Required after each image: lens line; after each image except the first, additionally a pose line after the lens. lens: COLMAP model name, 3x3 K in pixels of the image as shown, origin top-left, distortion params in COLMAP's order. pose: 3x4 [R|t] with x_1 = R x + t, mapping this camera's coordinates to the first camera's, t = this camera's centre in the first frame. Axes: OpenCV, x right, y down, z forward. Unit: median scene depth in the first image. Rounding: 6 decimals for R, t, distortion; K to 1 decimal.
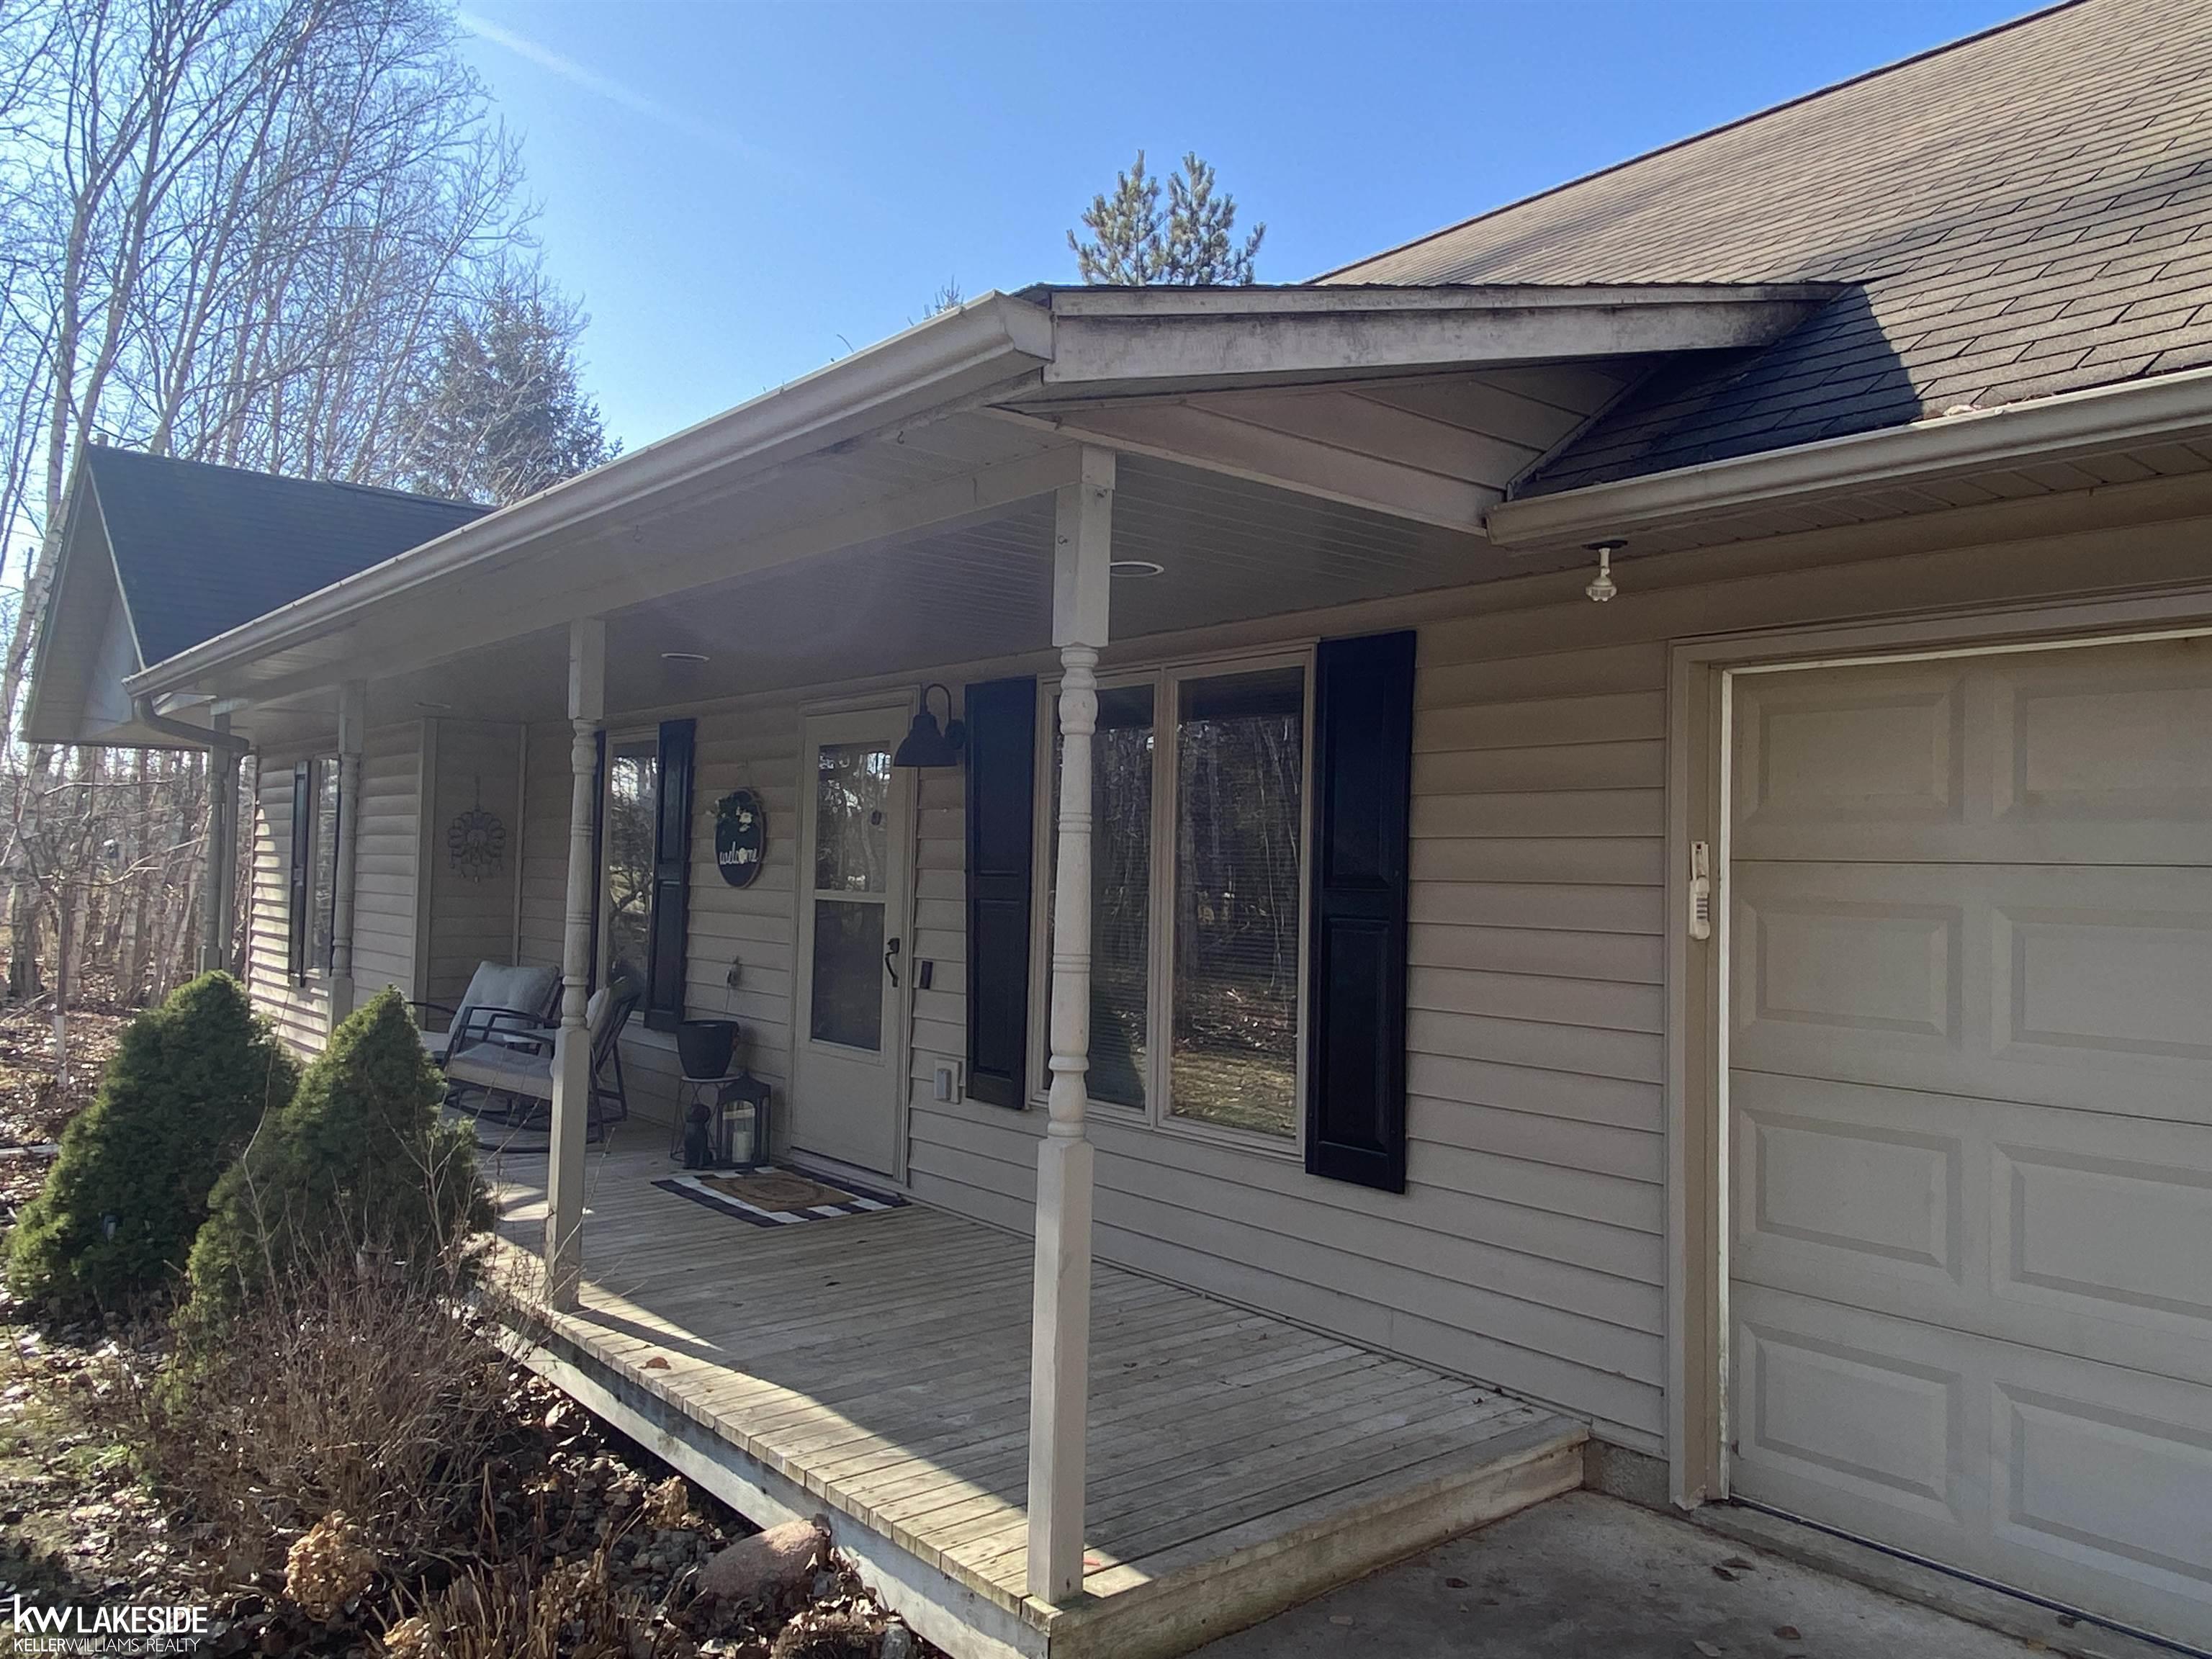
lens RADIAL K [[1623.8, 0, 1111.4], [0, 1623.8, 837.5], [0, 0, 1]] dist [0.057253, 0.001147]
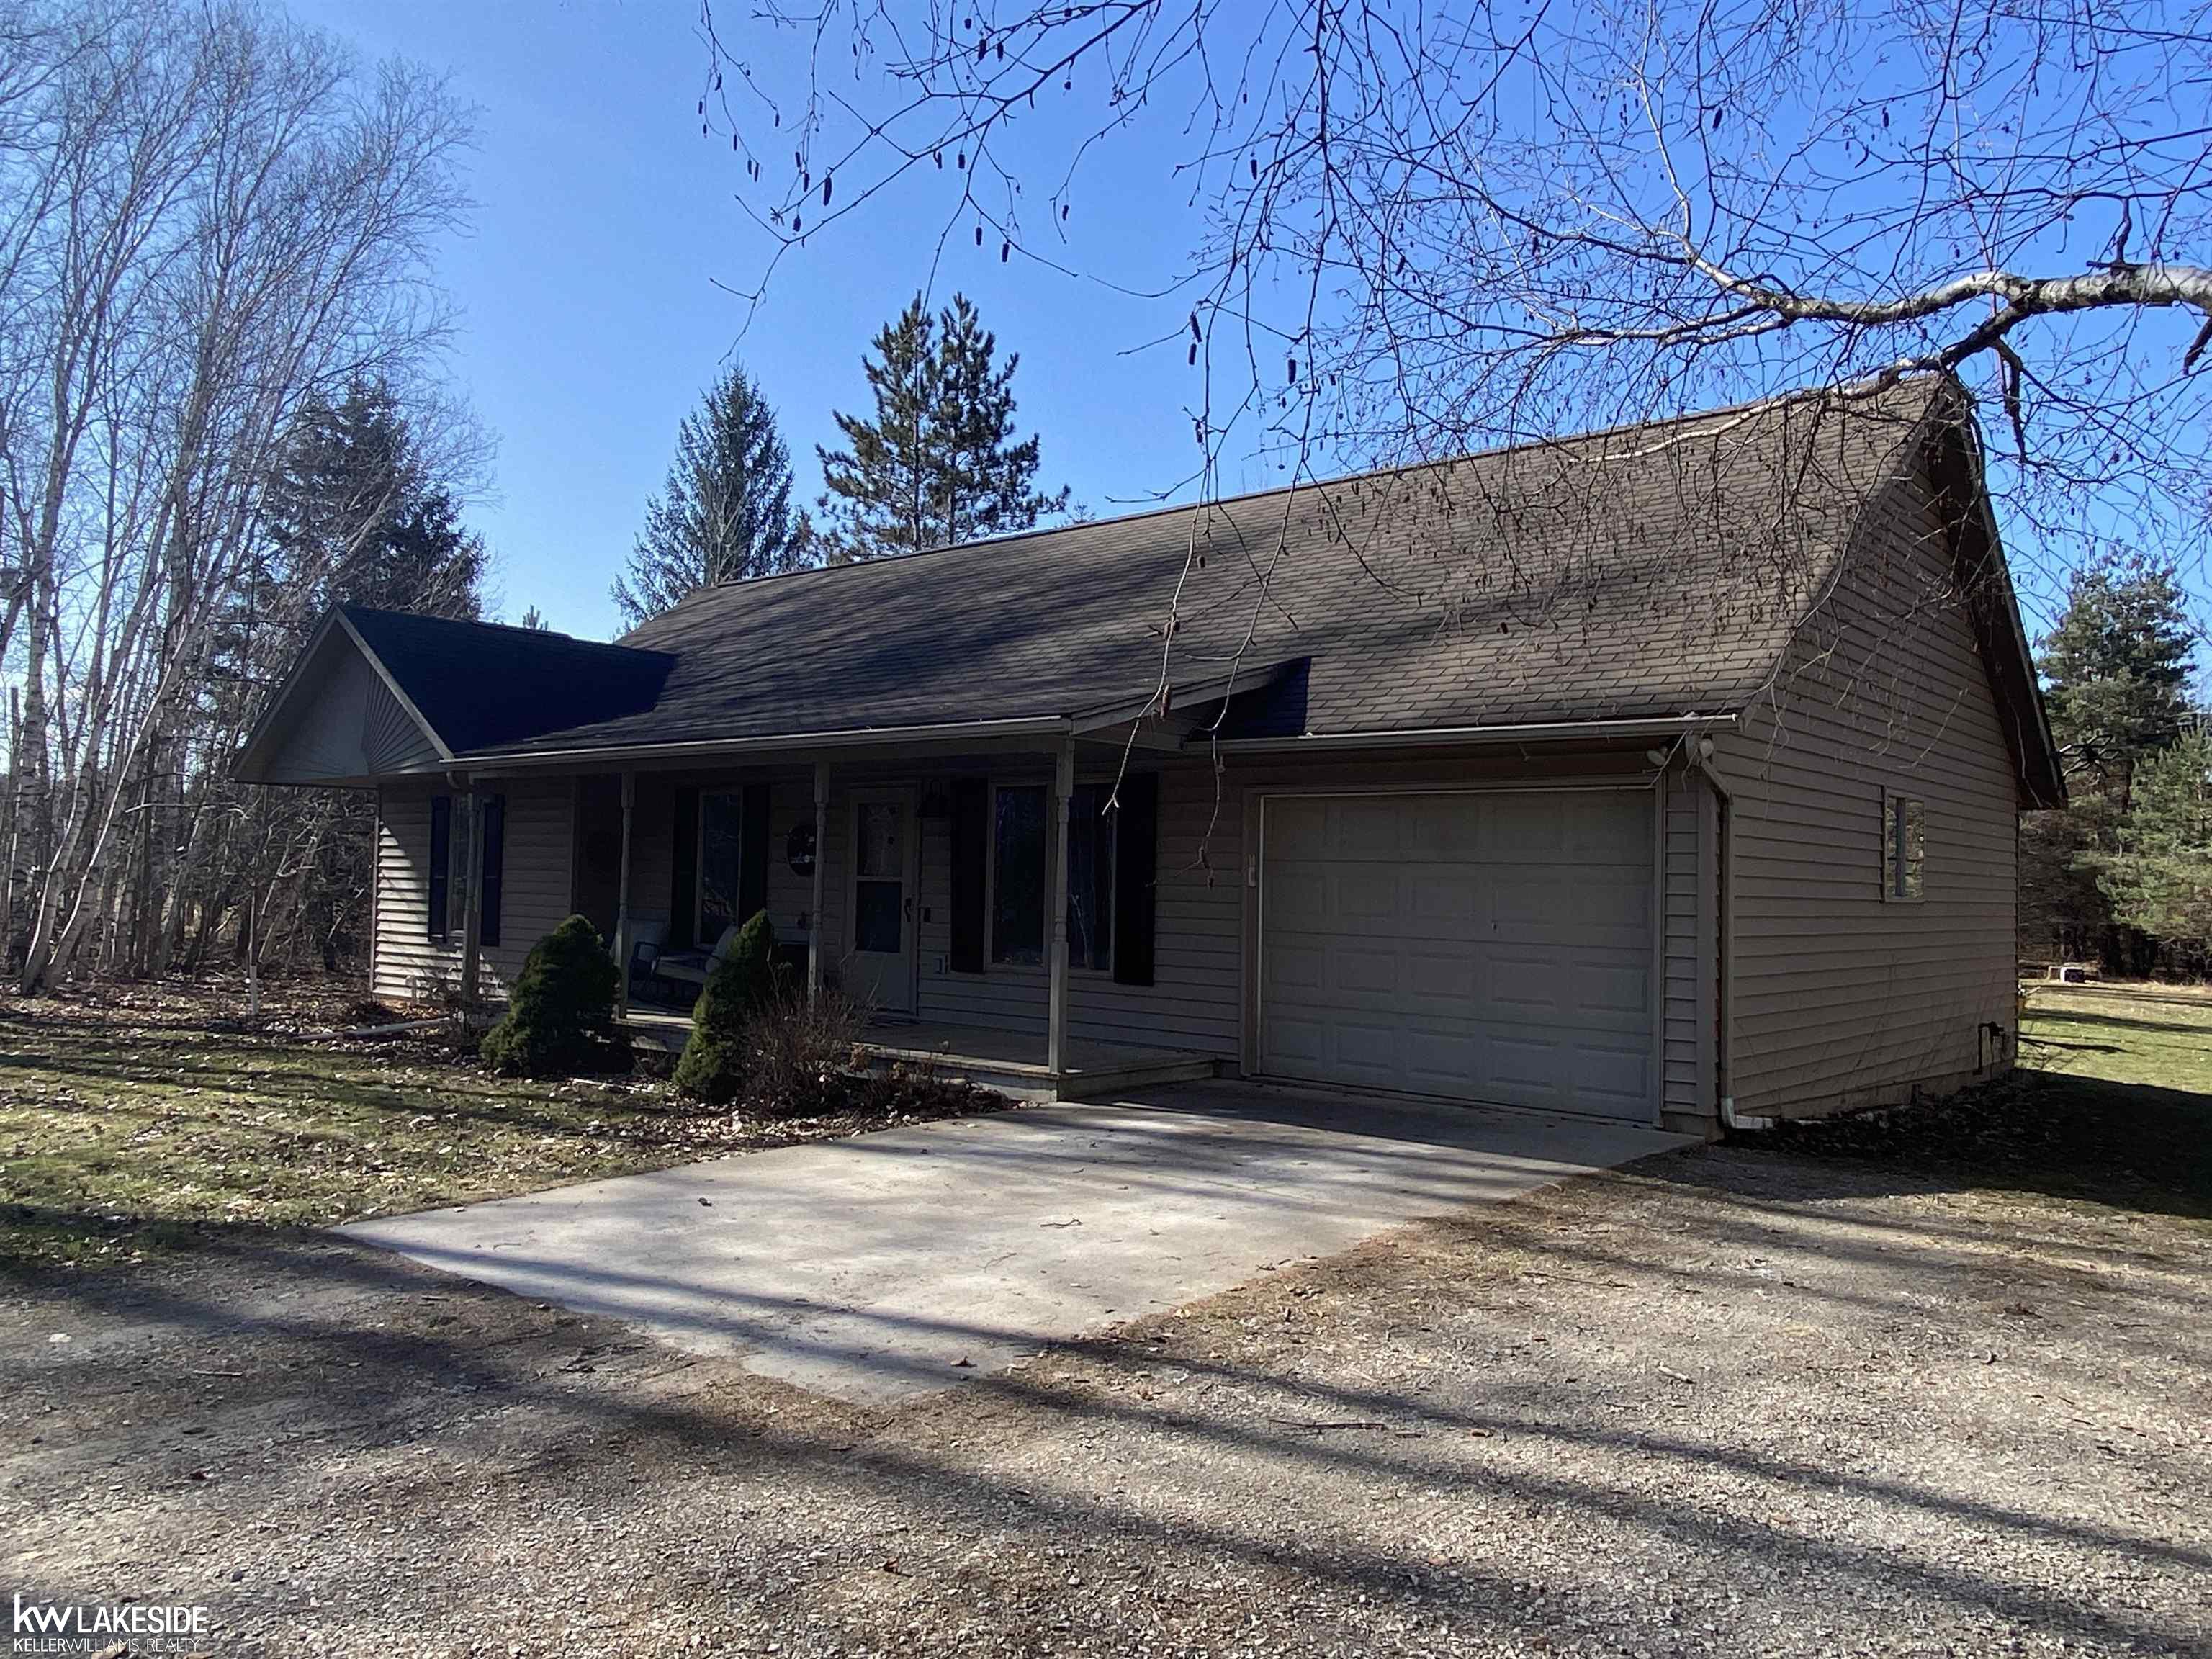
lens RADIAL K [[1623.8, 0, 1105.3], [0, 1623.8, 828.7], [0, 0, 1]] dist [0.057253, 0.001147]
pose [[0.985492, 0.002754, 0.169699, -0.051885], [-0.001521, 0.999971, -0.007396, -0.002713], [-0.169714, 0.007030, 0.985468, -0.238559]]
